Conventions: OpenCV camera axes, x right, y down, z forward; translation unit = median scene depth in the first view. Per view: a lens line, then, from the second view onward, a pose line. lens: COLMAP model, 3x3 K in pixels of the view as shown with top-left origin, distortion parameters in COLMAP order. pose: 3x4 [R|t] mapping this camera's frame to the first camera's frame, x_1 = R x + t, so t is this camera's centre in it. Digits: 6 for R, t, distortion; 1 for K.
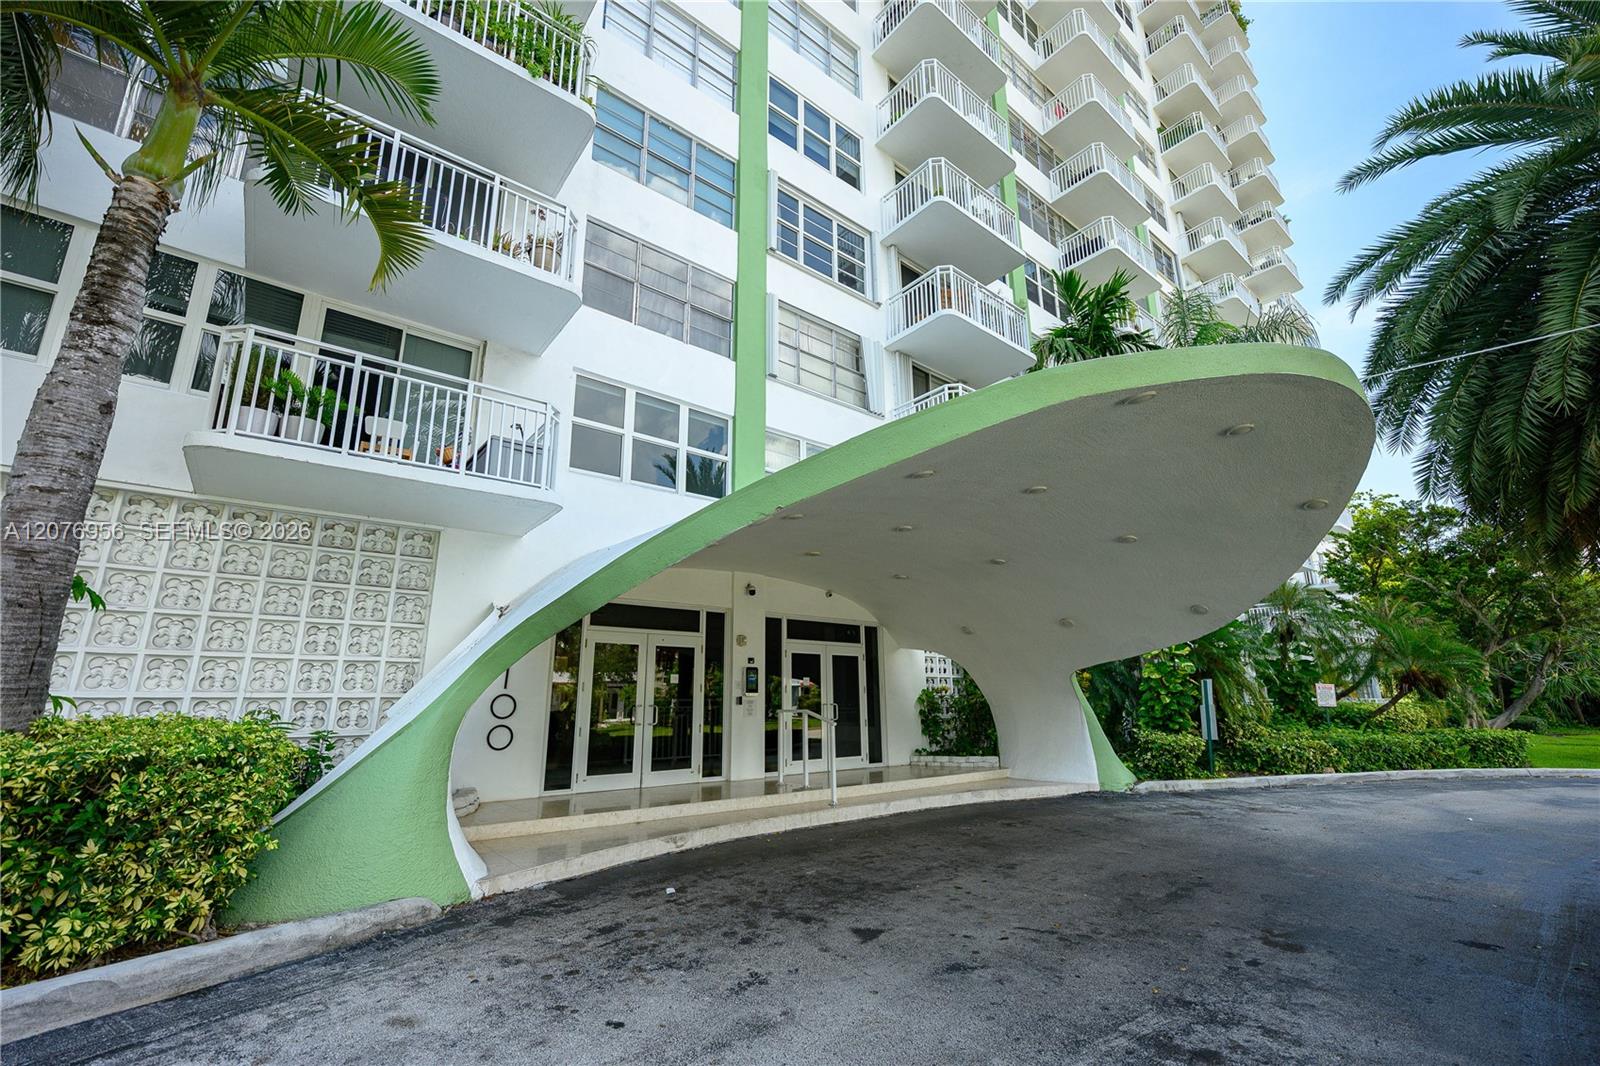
lens RADIAL K [[676.2, 0, 800.0], [0, 676.2, 533.0], [0, 0, 1]] dist [-0.000433, -0.000033]
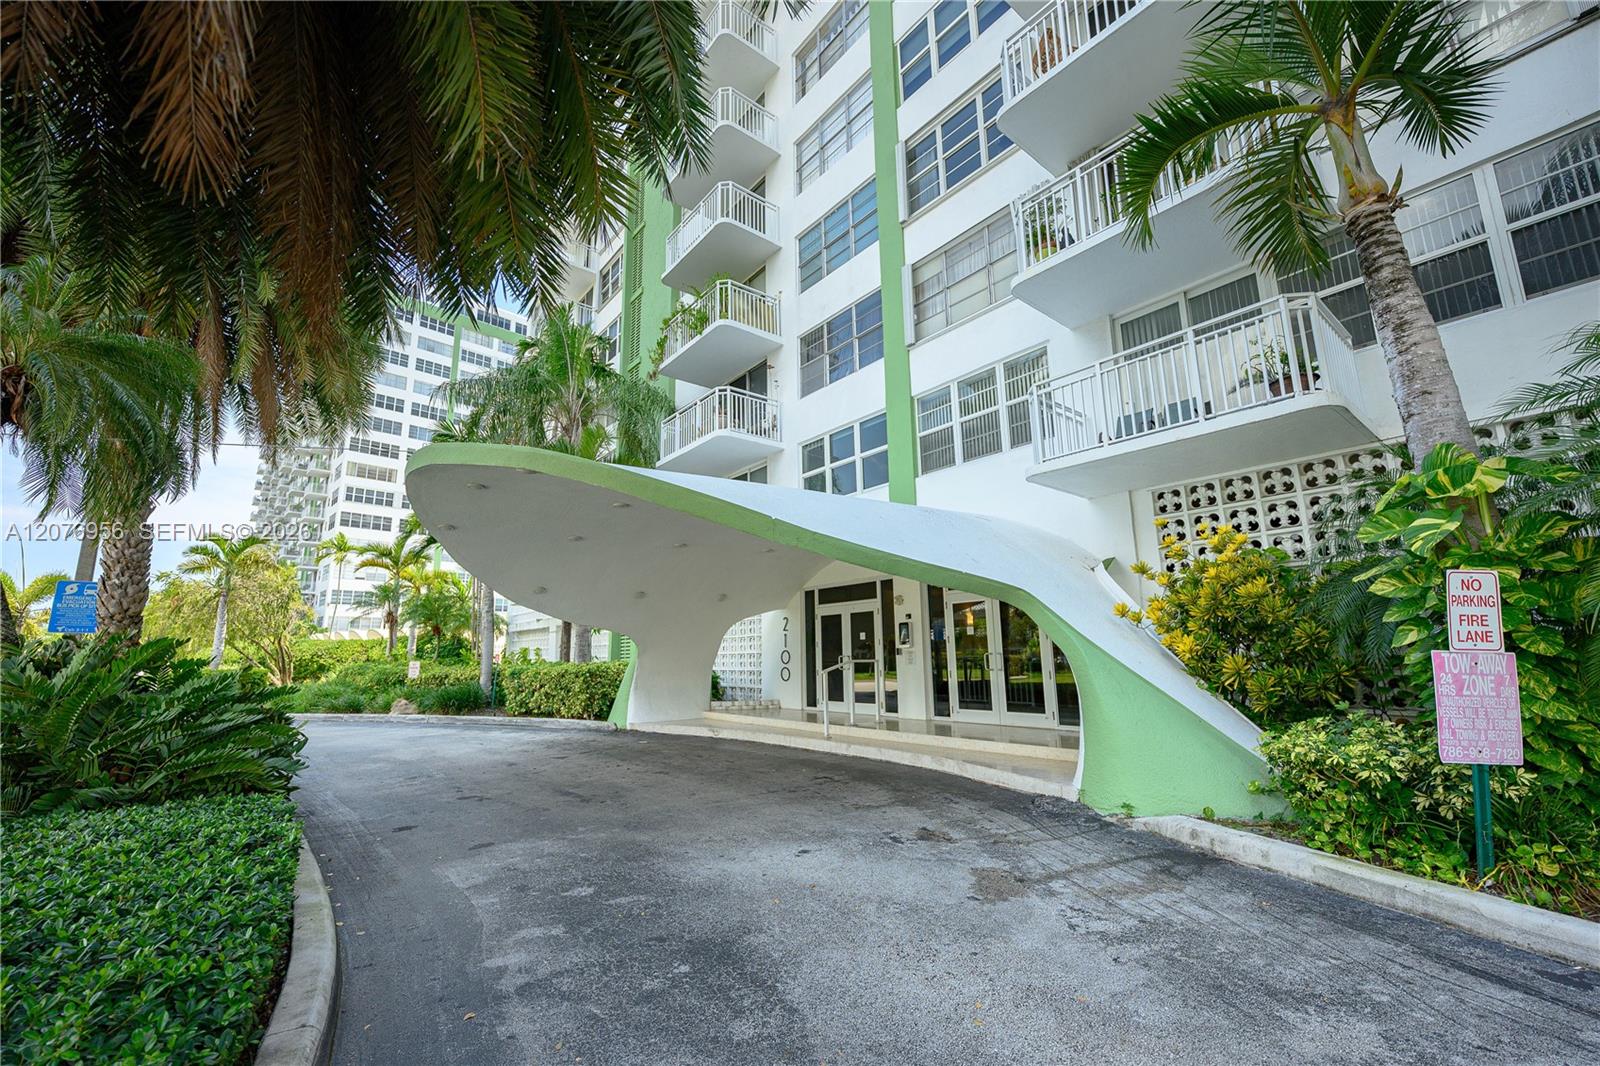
lens RADIAL K [[645.1, 0, 795.9], [0, 645.1, 538.3], [0, 0, 1]] dist [-0.000621, -0.000049]
pose [[0.006539, -0.174430, -0.984648, 0.988099], [0.261438, 0.950719, -0.166684, 0.190351], [0.965198, -0.256335, 0.051819, 0.776988]]
